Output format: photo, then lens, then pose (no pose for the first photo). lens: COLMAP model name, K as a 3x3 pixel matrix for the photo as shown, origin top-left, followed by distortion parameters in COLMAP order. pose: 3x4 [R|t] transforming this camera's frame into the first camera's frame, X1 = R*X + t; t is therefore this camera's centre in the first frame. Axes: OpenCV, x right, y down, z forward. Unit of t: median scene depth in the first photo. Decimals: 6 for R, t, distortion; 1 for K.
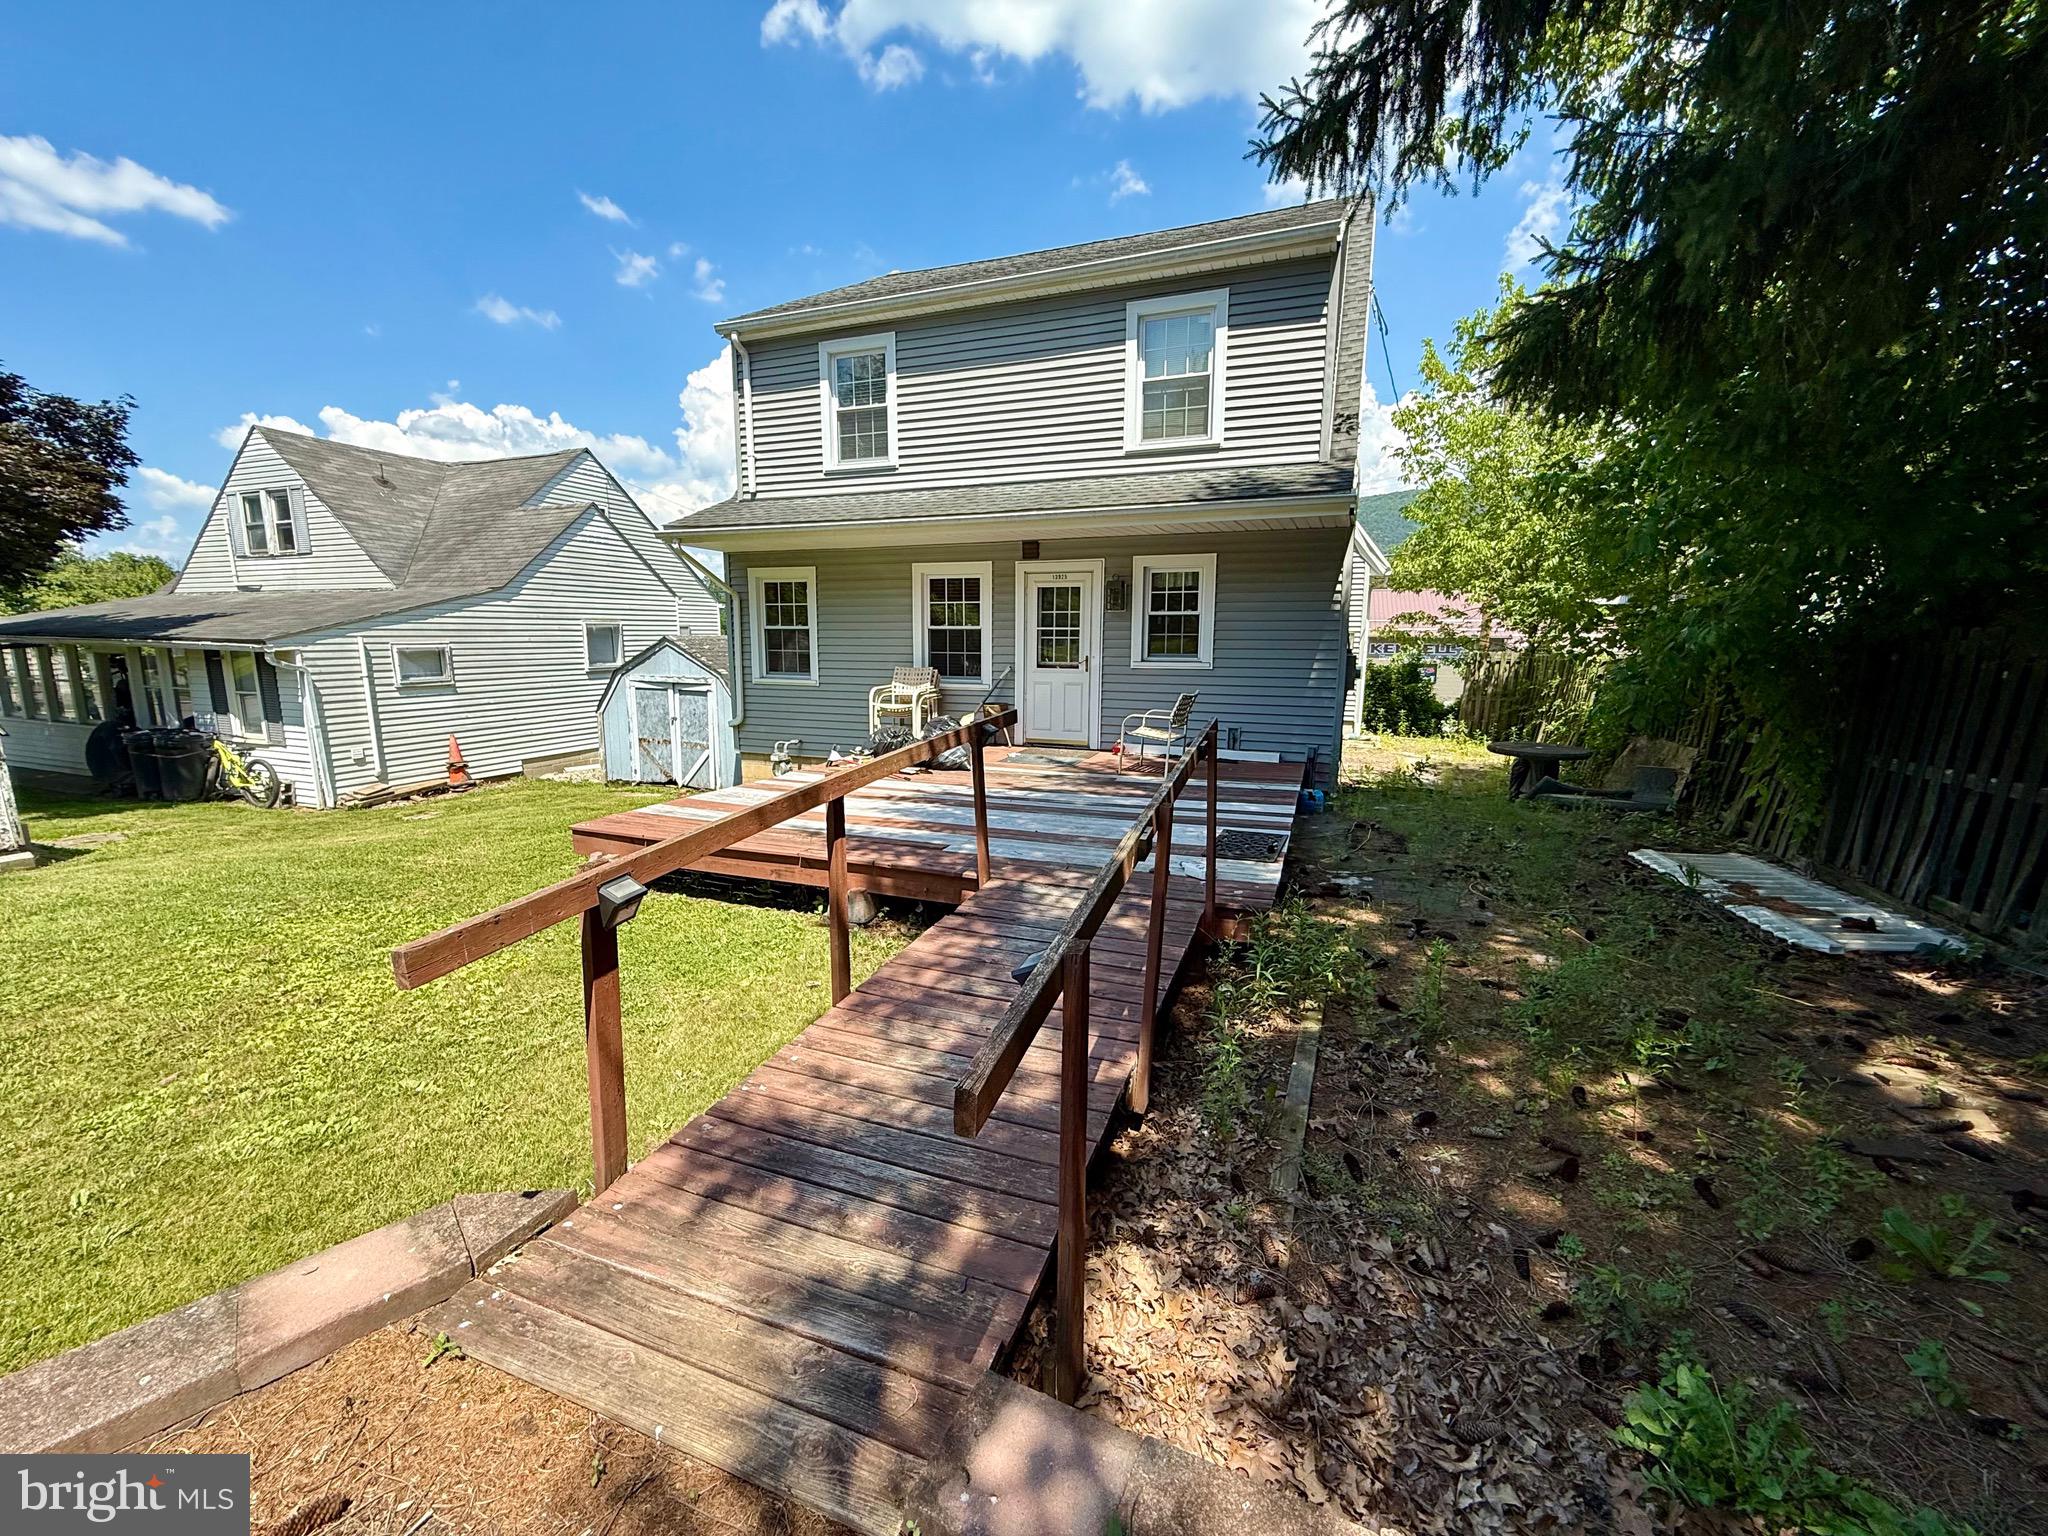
lens RADIAL K [[816.8, 0, 1023.1], [0, 816.8, 775.6], [0, 0, 1]] dist [0.001867, 0.000291]
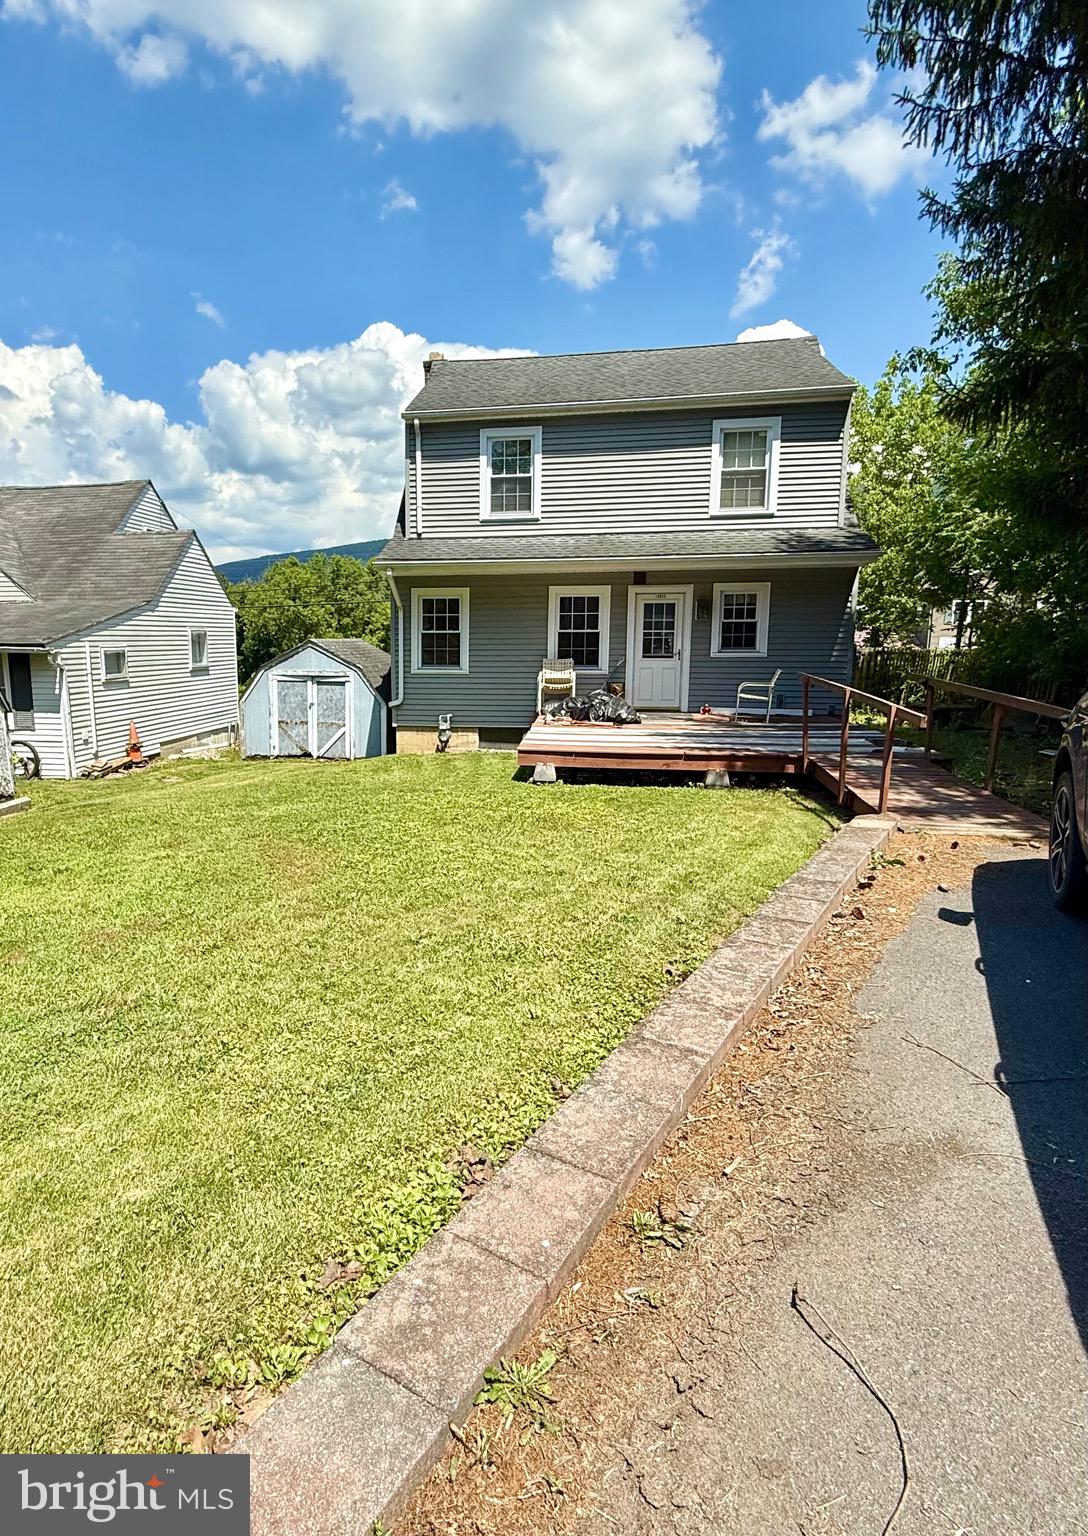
lens RADIAL K [[718.2, 0, 546.7], [0, 718.2, 763.2], [0, 0, 1]] dist [-0.000483, -0.000087]
pose [[0.983491, -0.037402, 0.177048, -0.376343], [0.037261, 0.999297, 0.004119, 0.043668], [-0.177078, 0.002546, 0.984194, -0.233389]]
